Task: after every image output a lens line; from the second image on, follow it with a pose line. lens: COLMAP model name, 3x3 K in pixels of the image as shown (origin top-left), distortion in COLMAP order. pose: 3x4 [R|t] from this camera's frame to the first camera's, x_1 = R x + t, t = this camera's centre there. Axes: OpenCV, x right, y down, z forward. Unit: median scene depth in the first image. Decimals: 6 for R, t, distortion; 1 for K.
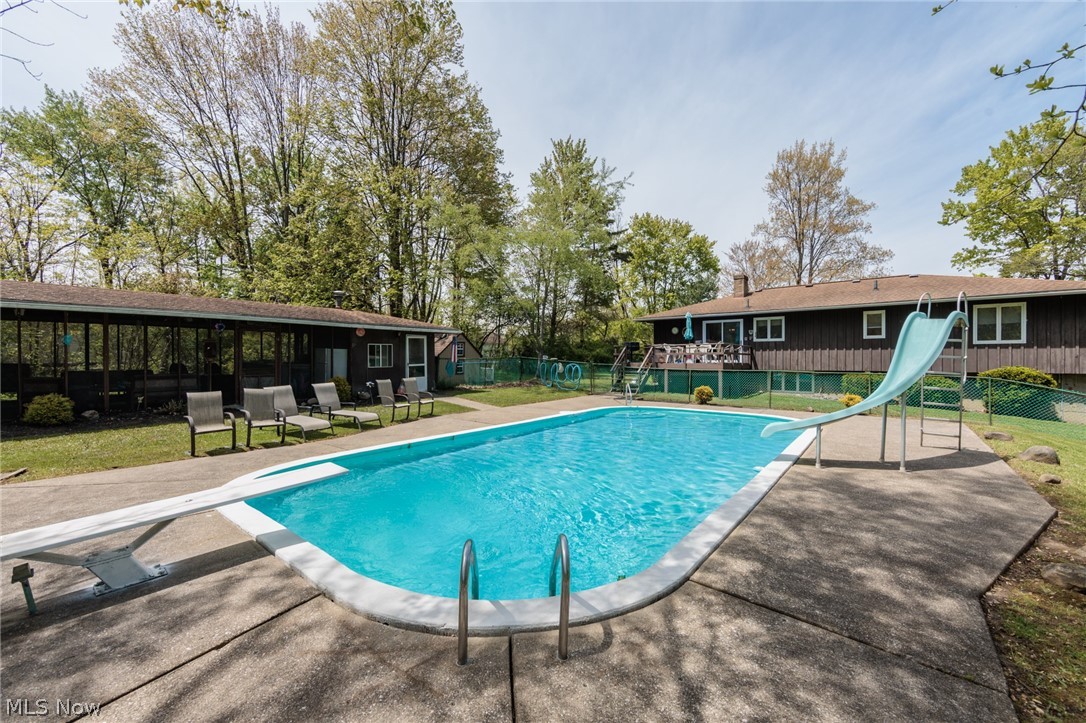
lens RADIAL K [[423.6, 0, 545.1], [0, 423.6, 360.5], [0, 0, 1]] dist [-0.000680, 0.000094]
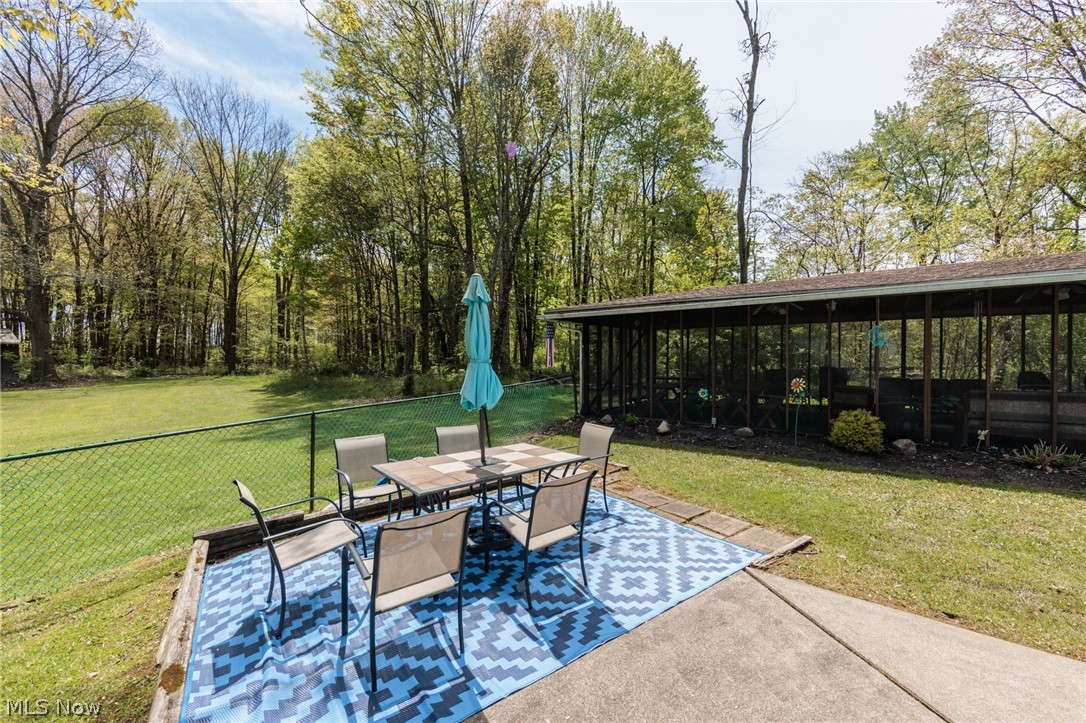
lens RADIAL K [[423.6, 0, 545.1], [0, 423.6, 360.5], [0, 0, 1]] dist [-0.000680, 0.000094]
pose [[0.040763, 0.003650, -0.999162, -0.422403], [-0.014592, 0.999889, 0.003057, -0.001776], [0.999062, 0.014455, 0.040811, 0.396235]]
